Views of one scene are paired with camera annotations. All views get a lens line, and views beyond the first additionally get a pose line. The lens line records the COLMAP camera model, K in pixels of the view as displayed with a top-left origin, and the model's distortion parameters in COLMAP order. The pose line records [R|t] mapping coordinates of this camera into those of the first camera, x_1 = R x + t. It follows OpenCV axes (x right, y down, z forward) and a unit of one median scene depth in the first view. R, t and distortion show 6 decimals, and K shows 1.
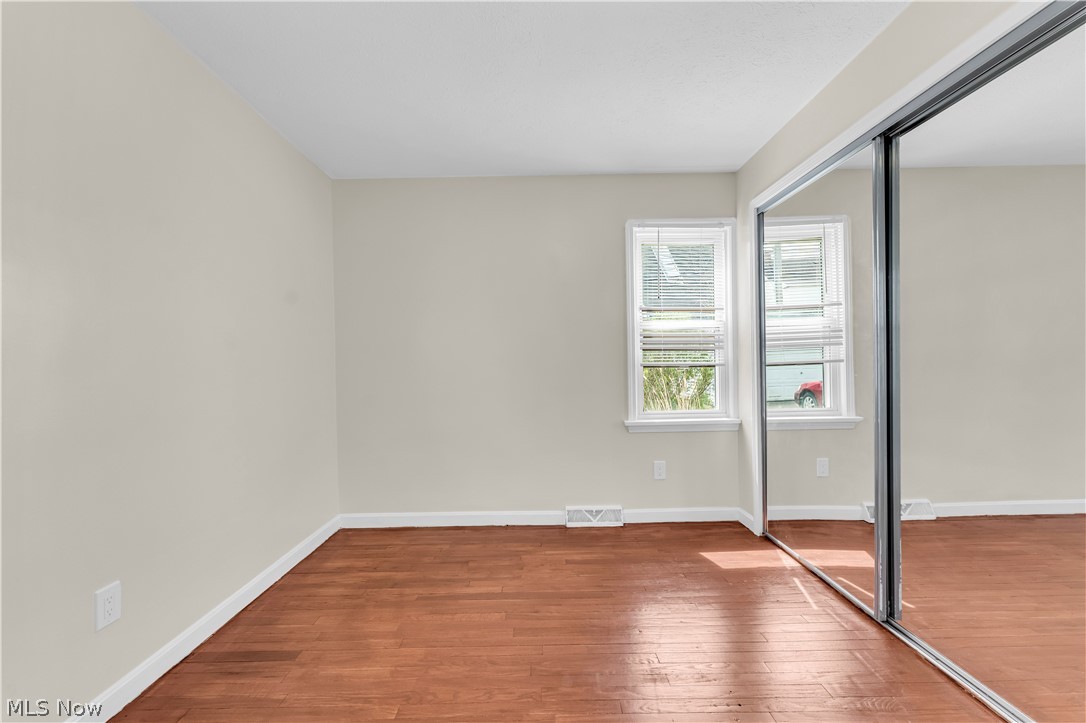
lens RADIAL K [[441.9, 0, 542.6], [0, 441.9, 368.5], [0, 0, 1]] dist [0.001565, 0.000166]
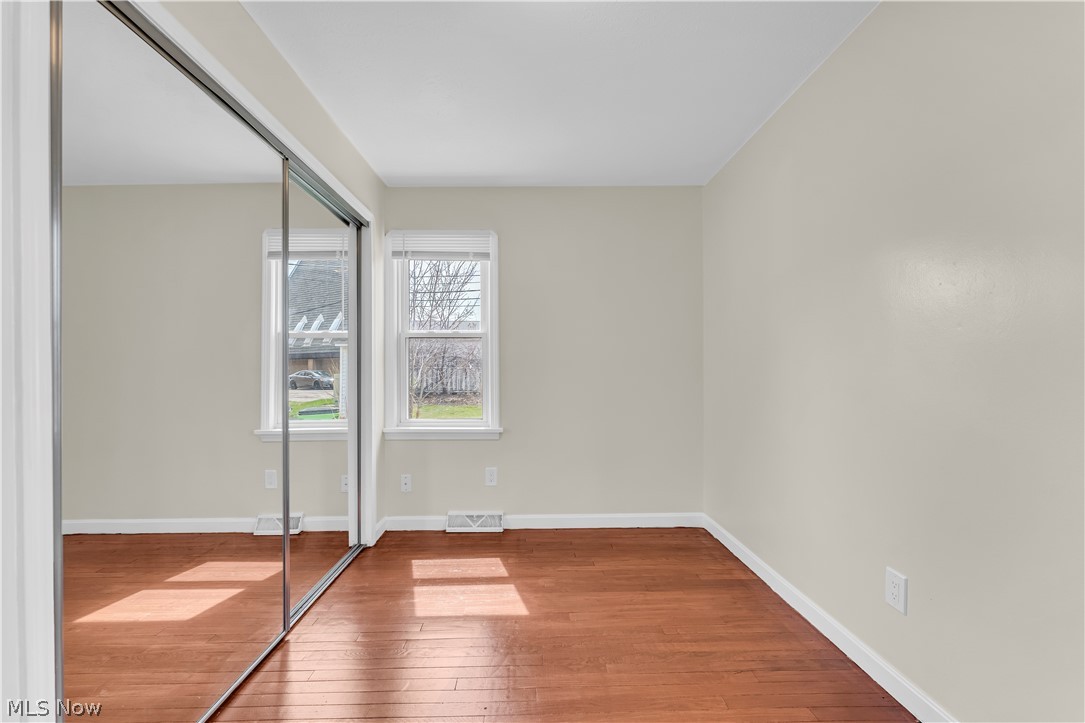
lens RADIAL K [[441.5, 0, 542.0], [0, 441.5, 365.9], [0, 0, 1]] dist [0.001565, 0.000166]
pose [[0.999915, 0.011335, 0.006400, 0.260822], [-0.011251, 0.999853, -0.012904, -0.006695], [-0.006545, 0.012830, 0.999896, -0.003991]]
